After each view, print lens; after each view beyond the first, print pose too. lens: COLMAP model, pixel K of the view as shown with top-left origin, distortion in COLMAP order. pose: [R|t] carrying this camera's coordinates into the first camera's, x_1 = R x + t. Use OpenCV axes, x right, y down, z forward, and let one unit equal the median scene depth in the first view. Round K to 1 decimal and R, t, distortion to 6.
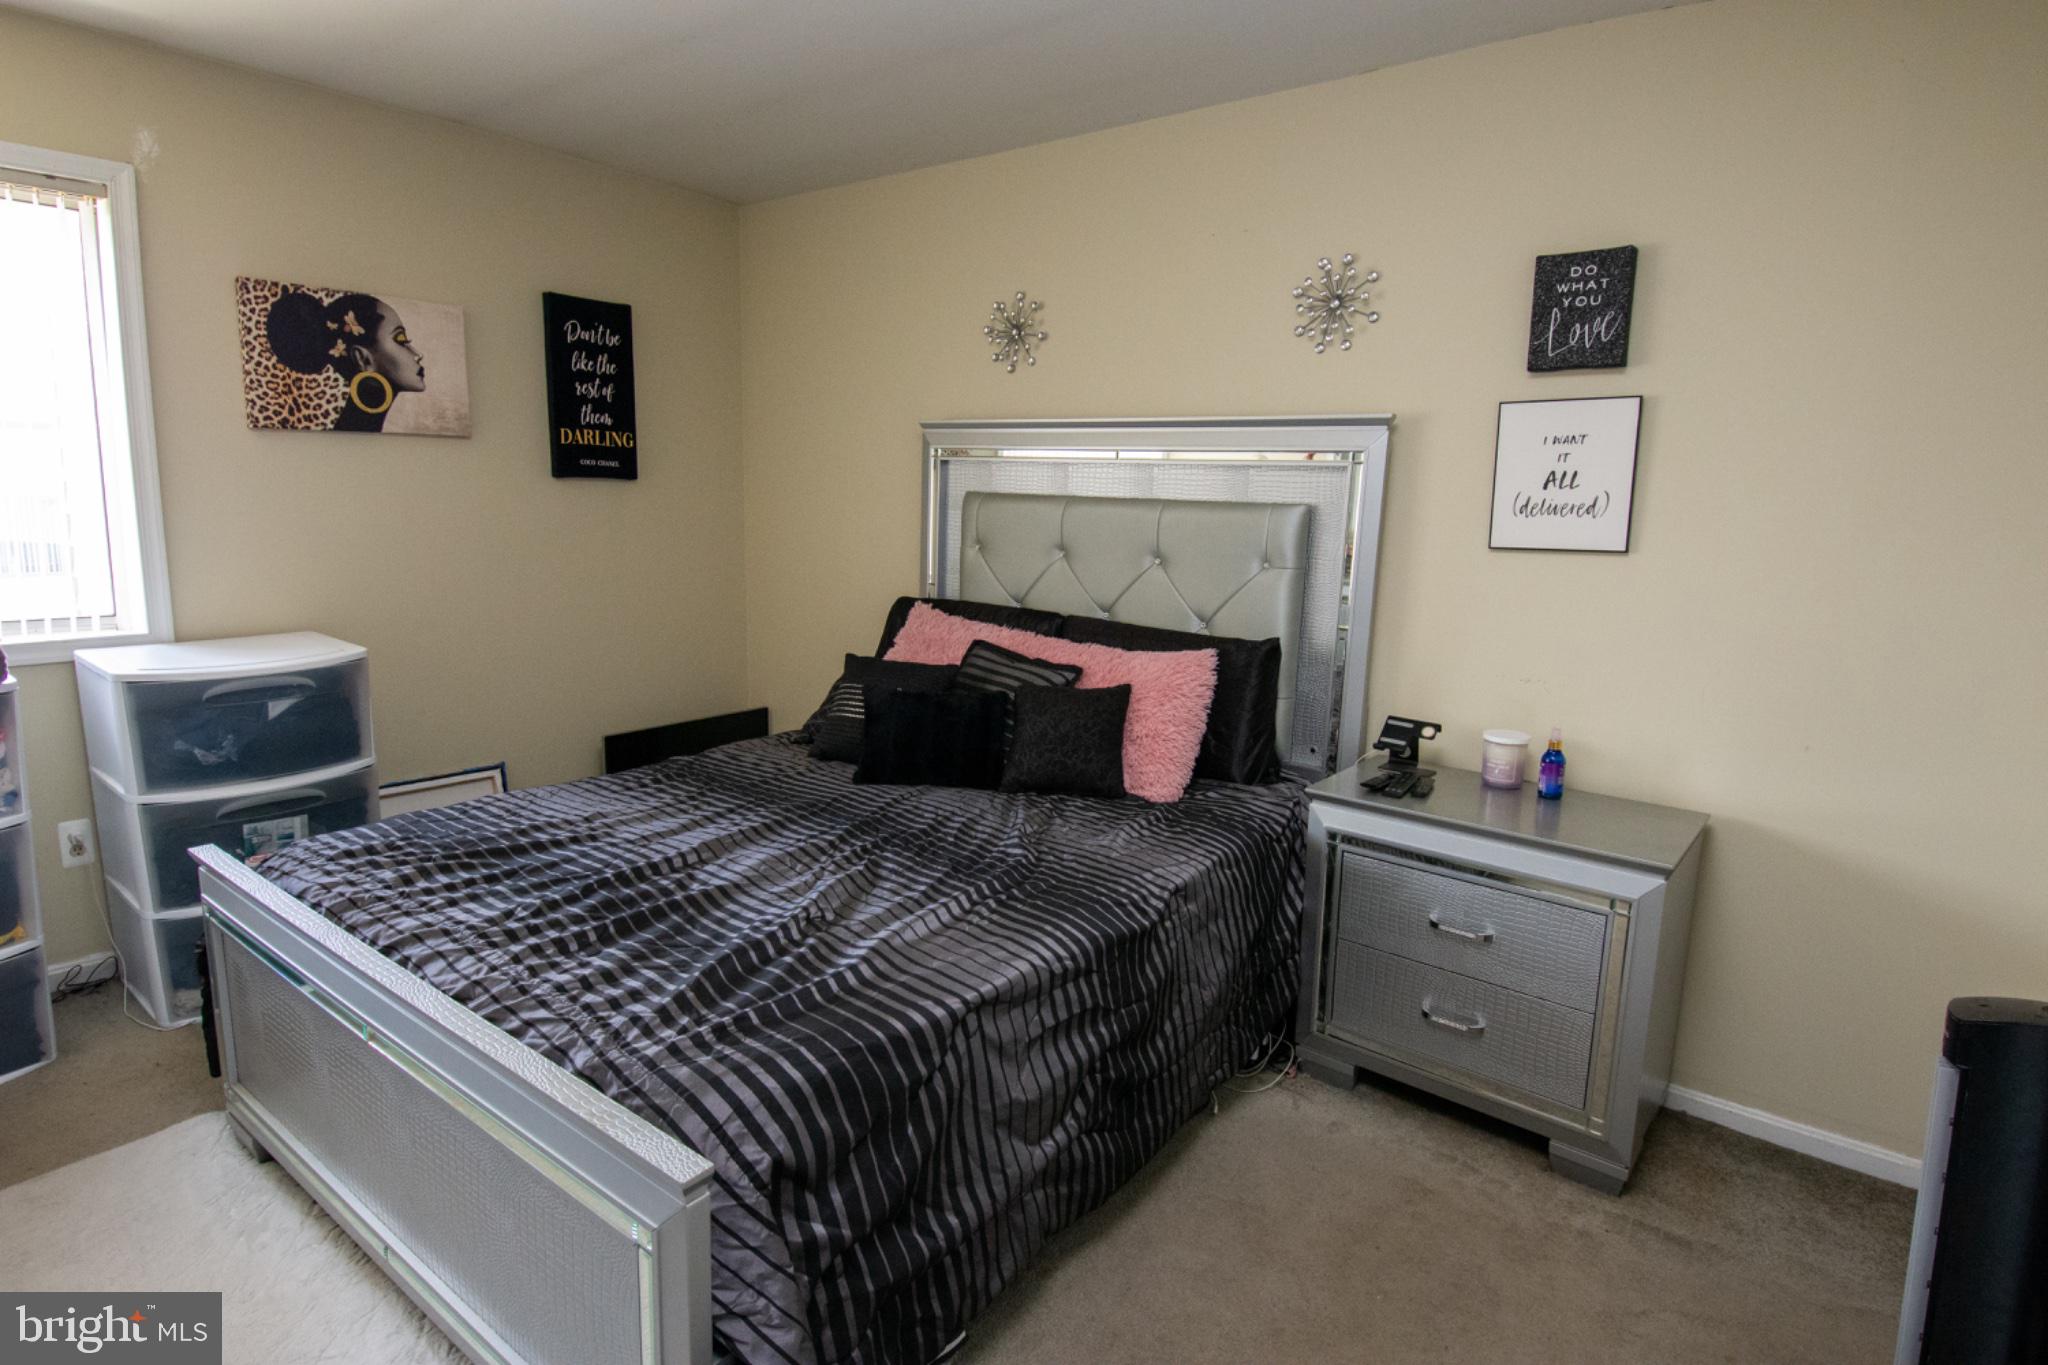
lens RADIAL K [[1054.0, 0, 1035.5], [0, 1054.0, 668.4], [0, 0, 1]] dist [0.054385, -0.059693]
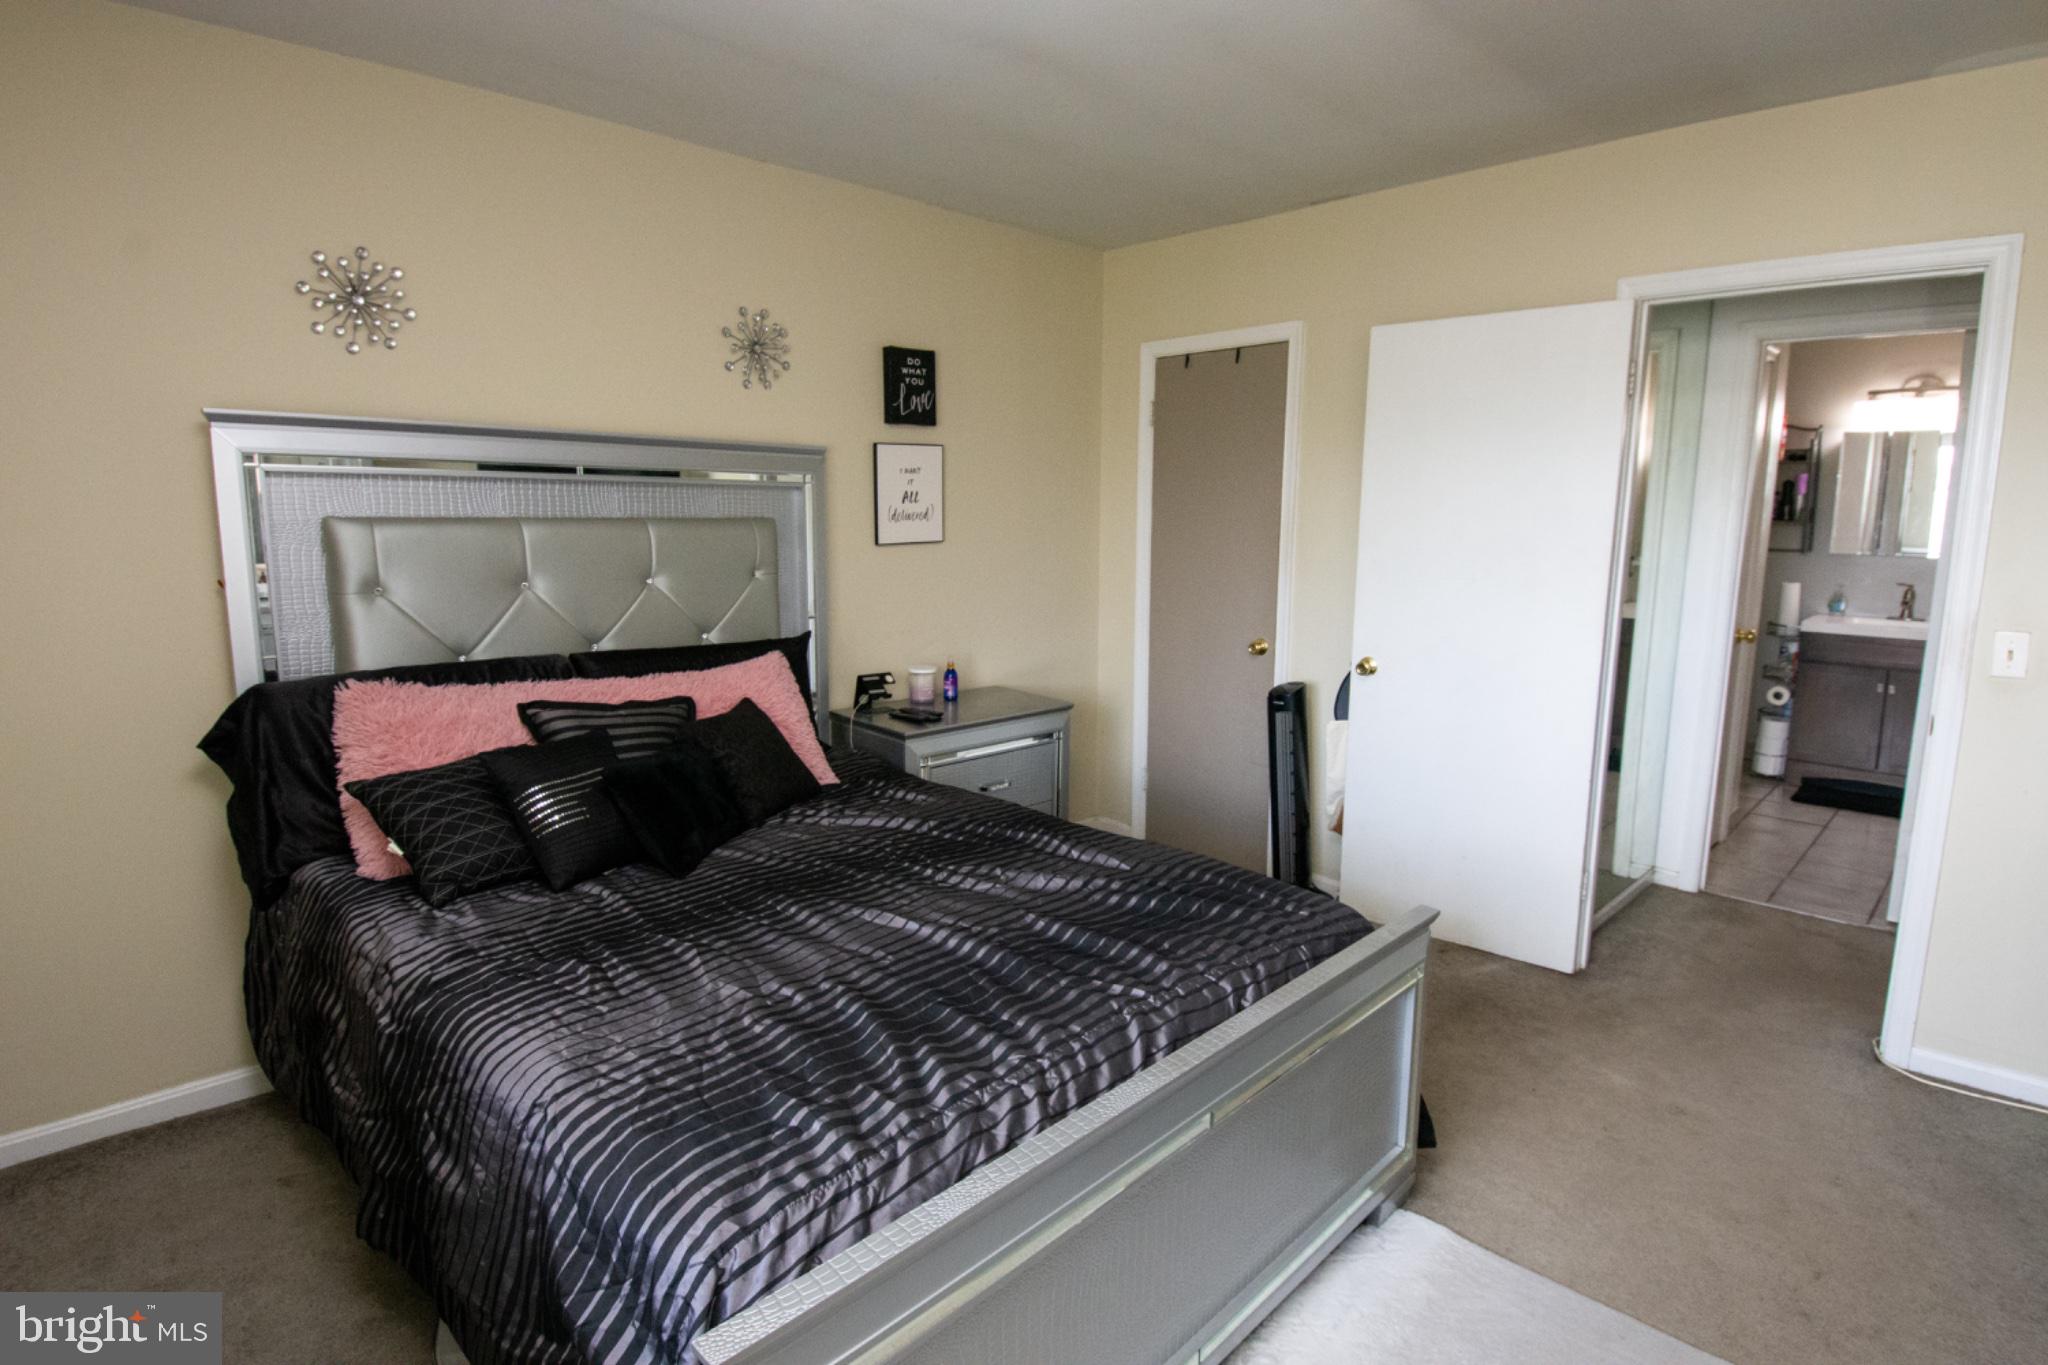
lens RADIAL K [[1054.0, 0, 1035.5], [0, 1054.0, 668.4], [0, 0, 1]] dist [0.054385, -0.059693]
pose [[0.113404, -0.177180, 0.977623, -0.998236], [0.163653, 0.973862, 0.157515, -0.146435], [-0.979978, 0.142128, 0.139435, 0.647744]]
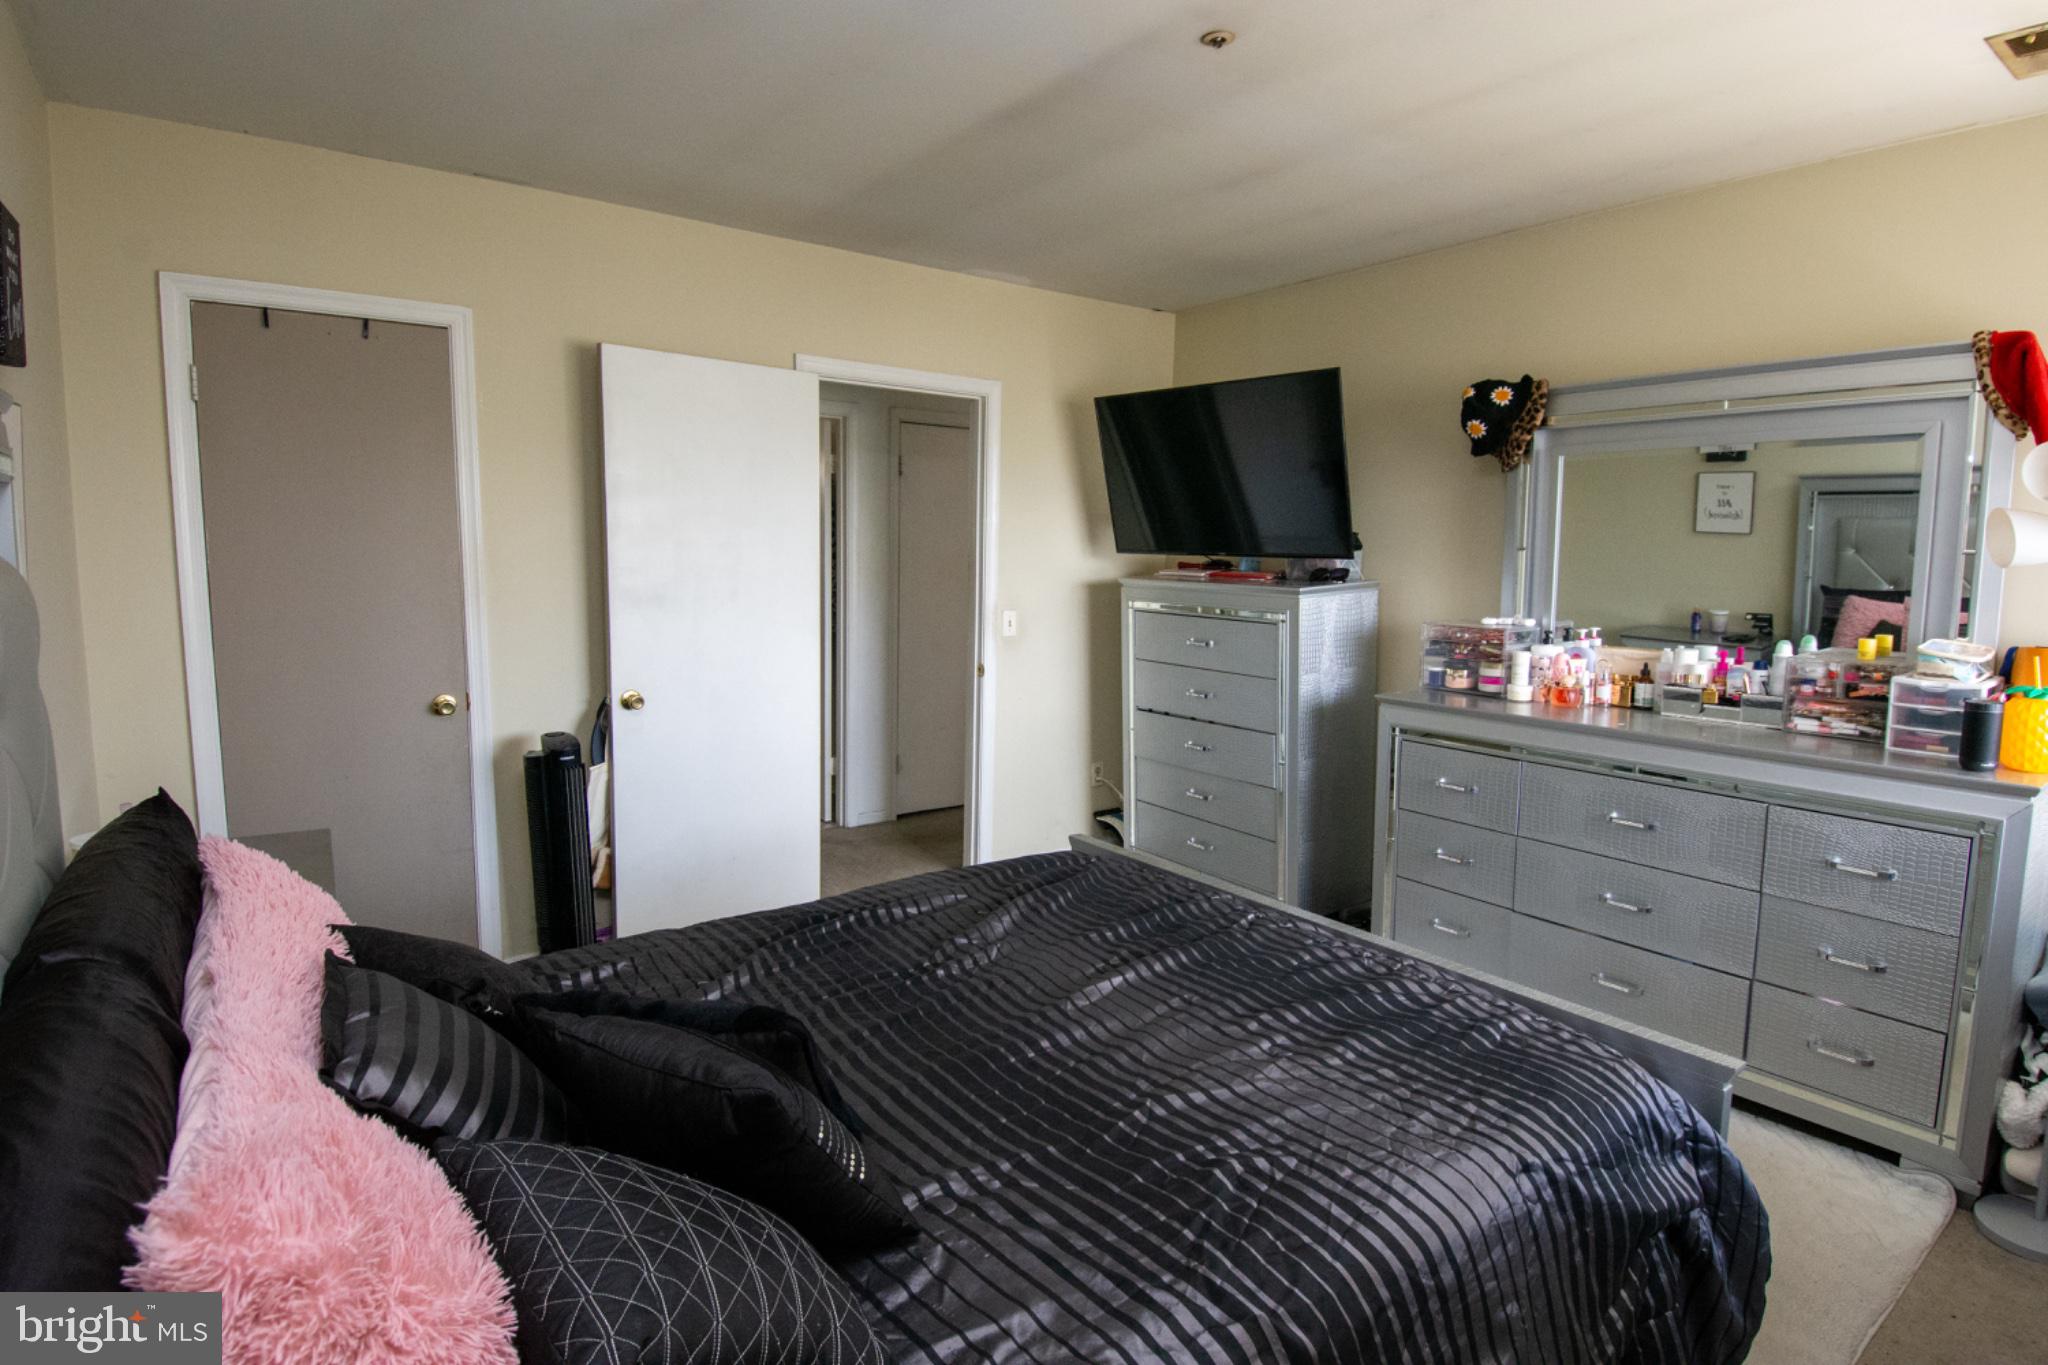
lens RADIAL K [[1054.0, 0, 1035.5], [0, 1054.0, 668.4], [0, 0, 1]] dist [0.054385, -0.059693]
pose [[-0.965655, -0.074442, 0.248936, -0.395559], [-0.001217, 0.959365, 0.282167, -0.273639], [-0.259825, 0.272173, -0.926506, 1.513735]]
